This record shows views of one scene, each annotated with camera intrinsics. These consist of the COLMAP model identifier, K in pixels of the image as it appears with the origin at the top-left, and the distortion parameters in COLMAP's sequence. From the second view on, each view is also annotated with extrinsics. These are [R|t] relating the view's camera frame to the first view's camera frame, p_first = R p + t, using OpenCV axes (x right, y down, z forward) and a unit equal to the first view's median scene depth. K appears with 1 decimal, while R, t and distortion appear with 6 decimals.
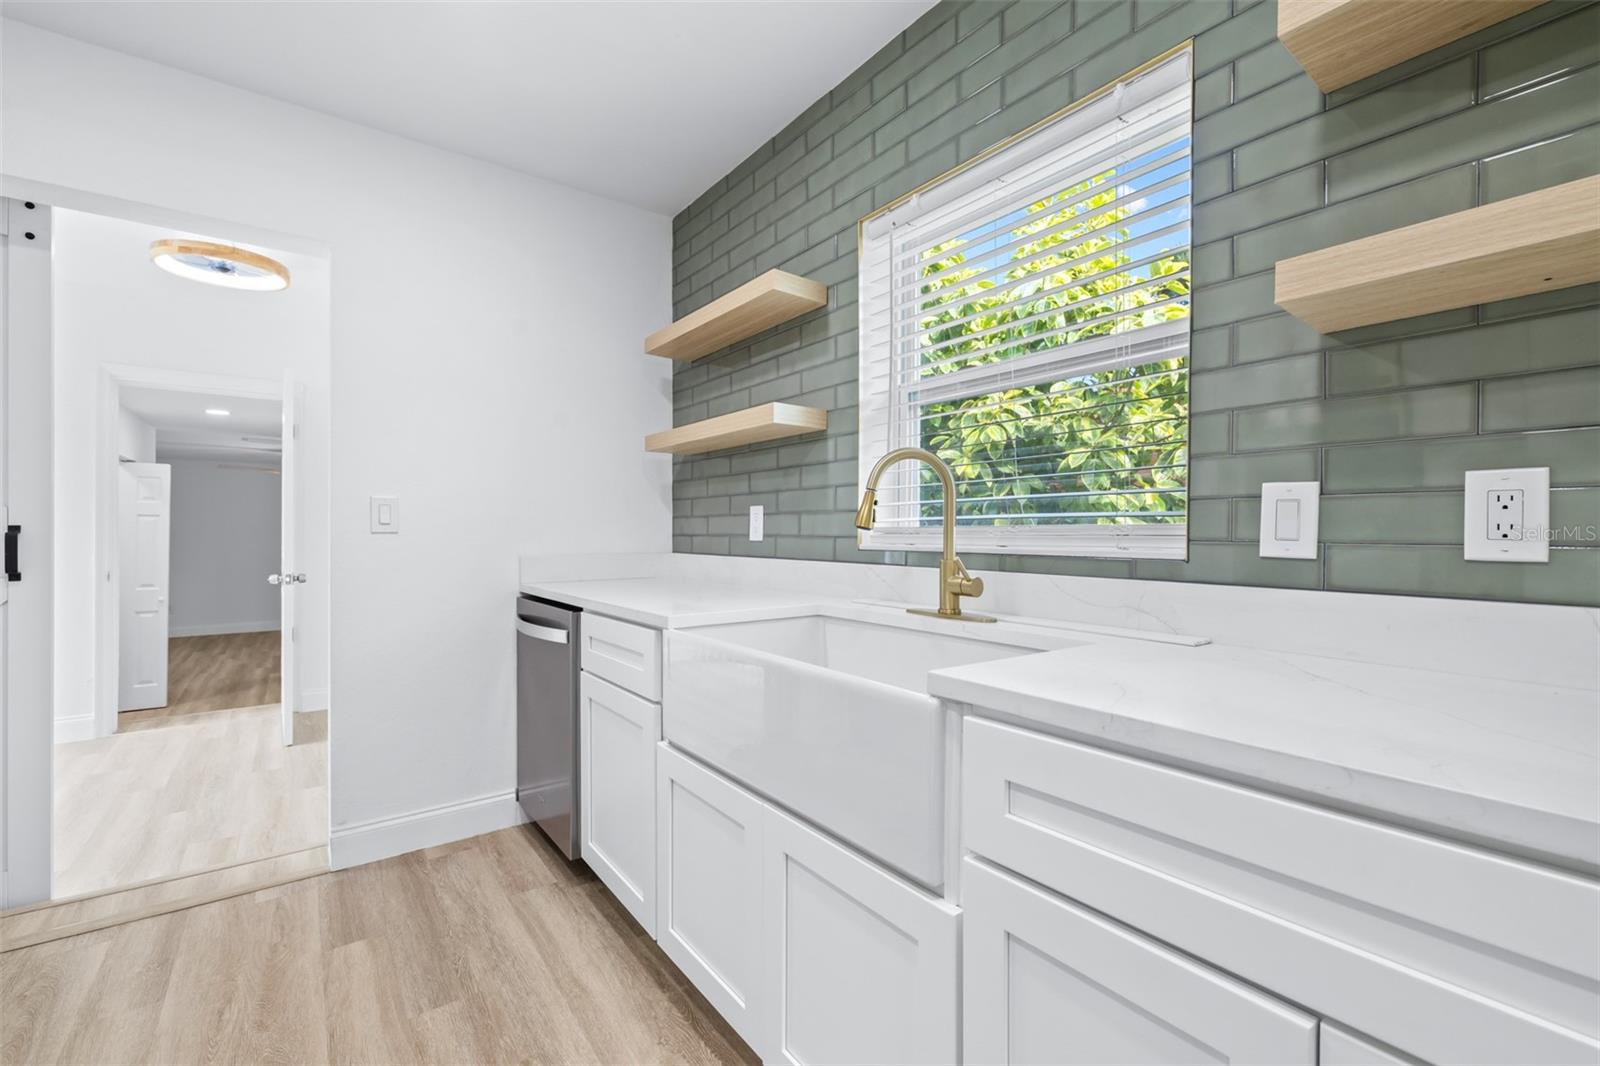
lens RADIAL K [[680.0, 0, 797.8], [0, 680.0, 529.4], [0, 0, 1]] dist [0.001532, 0.000157]
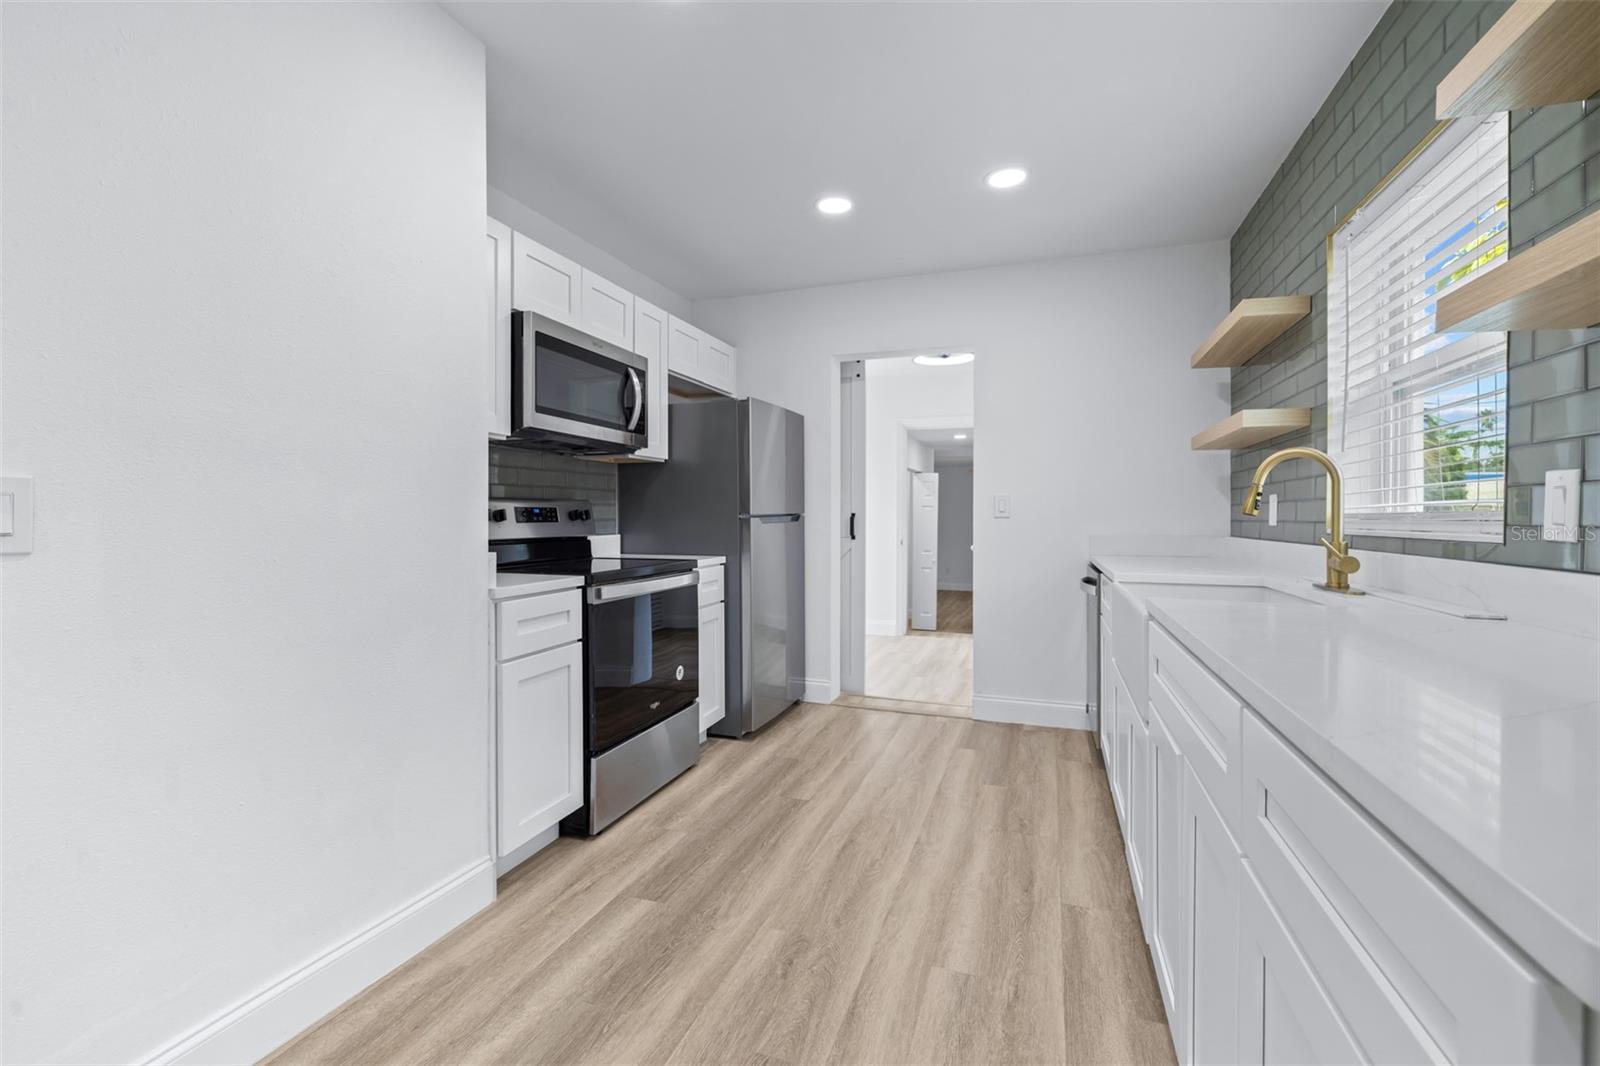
lens RADIAL K [[685.1, 0, 800.2], [0, 685.1, 512.0], [0, 0, 1]] dist [0.000676, -0.000154]
pose [[0.555375, -0.002930, -0.831595, 0.534864], [-0.002505, 0.999983, -0.005197, 0.002382], [0.831597, 0.004969, 0.555358, -0.324297]]
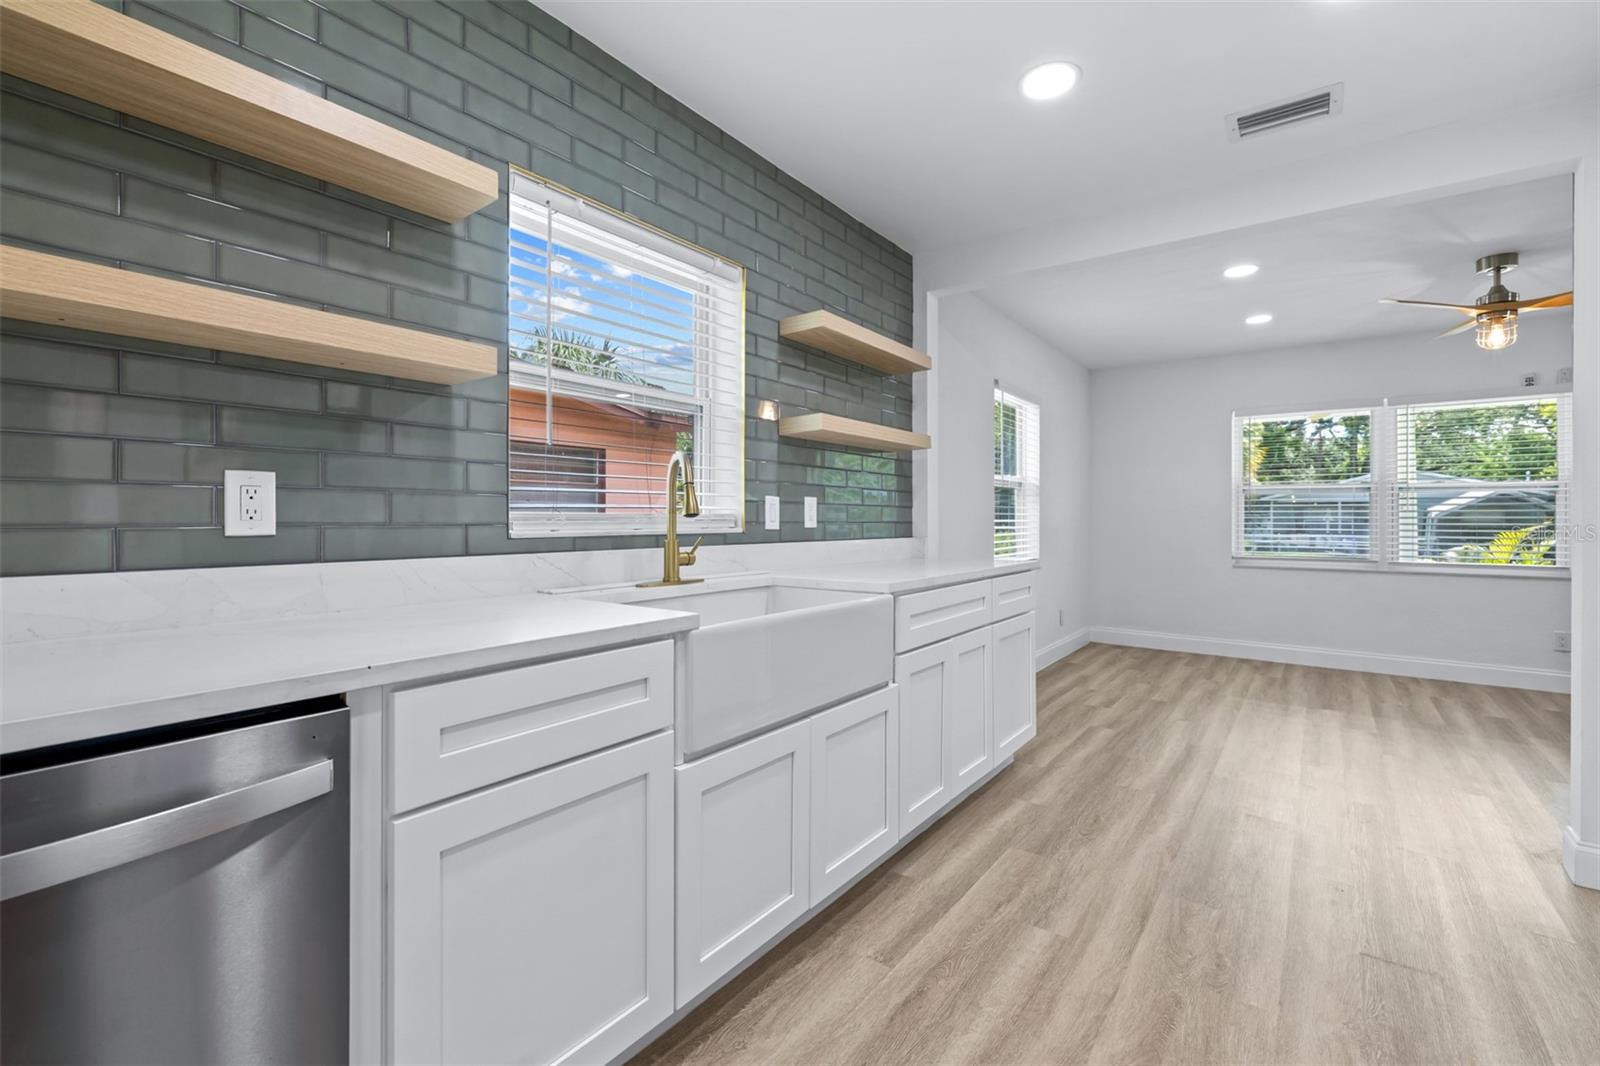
lens RADIAL K [[694.5, 0, 787.7], [0, 694.5, 514.0], [0, 0, 1]] dist [-0.002244, -0.000088]
pose [[-0.274295, 0.003083, 0.961641, -0.862420], [-0.004631, 0.999979, -0.004527, 0.000074], [-0.961634, -0.005695, -0.274275, 0.894239]]
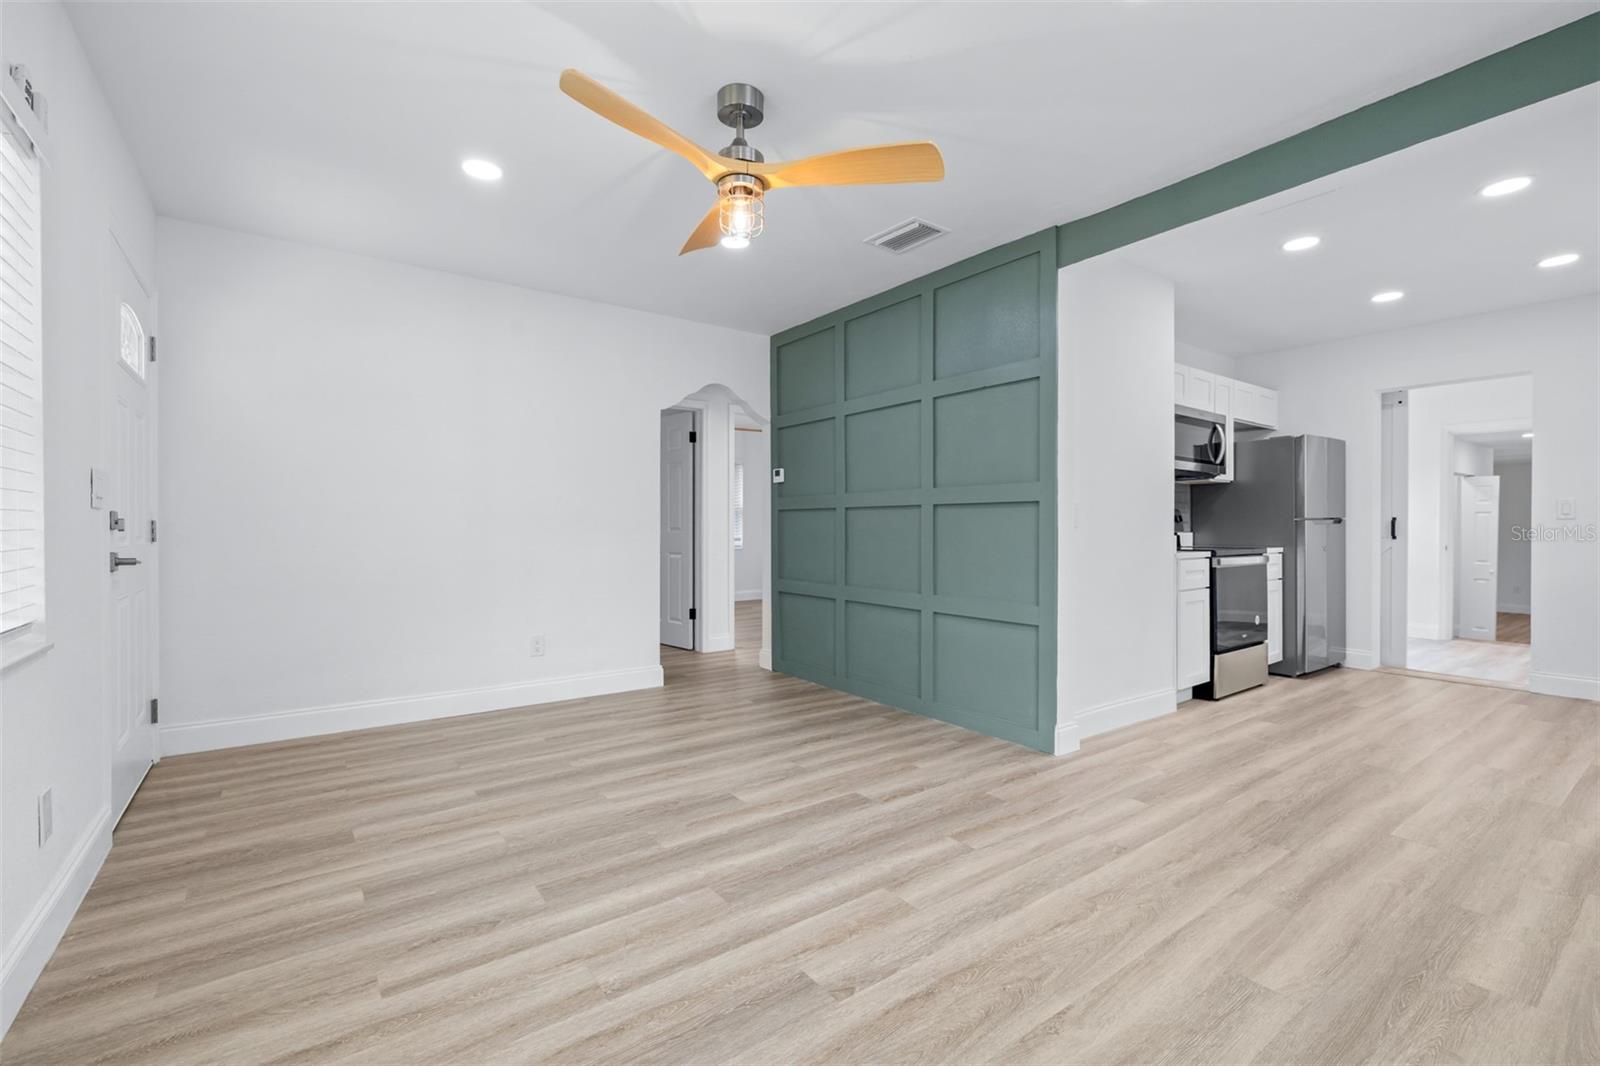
lens RADIAL K [[699.8, 0, 804.7], [0, 699.8, 533.9], [0, 0, 1]] dist [0.001551, -0.000177]
pose [[-0.000339, 0.007943, -0.999968, 1.475270], [-0.000235, 0.999968, 0.007943, 0.035835], [1.000000, 0.000238, -0.000337, -1.207273]]
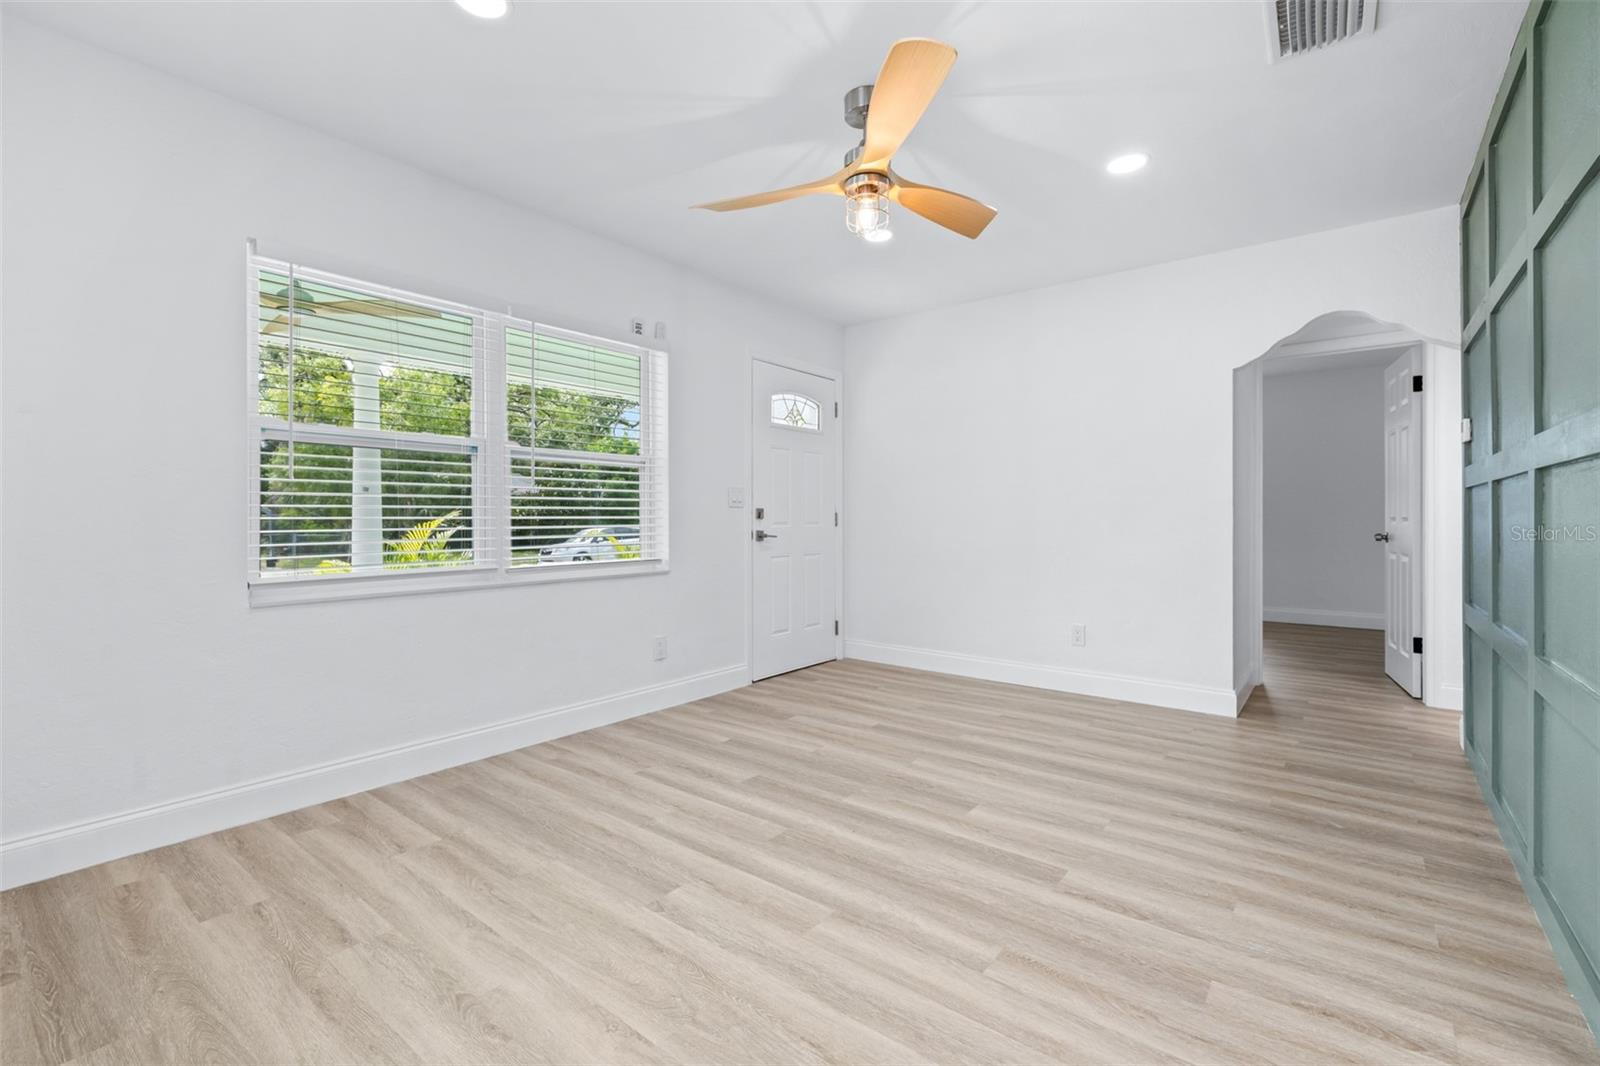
lens RADIAL K [[702.1, 0, 794.1], [0, 702.1, 513.1], [0, 0, 1]] dist [0.000378, 0.000140]
pose [[-0.965368, -0.003608, -0.260866, 0.760411], [-0.001943, 0.999976, -0.006640, 0.037192], [0.260883, -0.005903, -0.965352, -0.206259]]
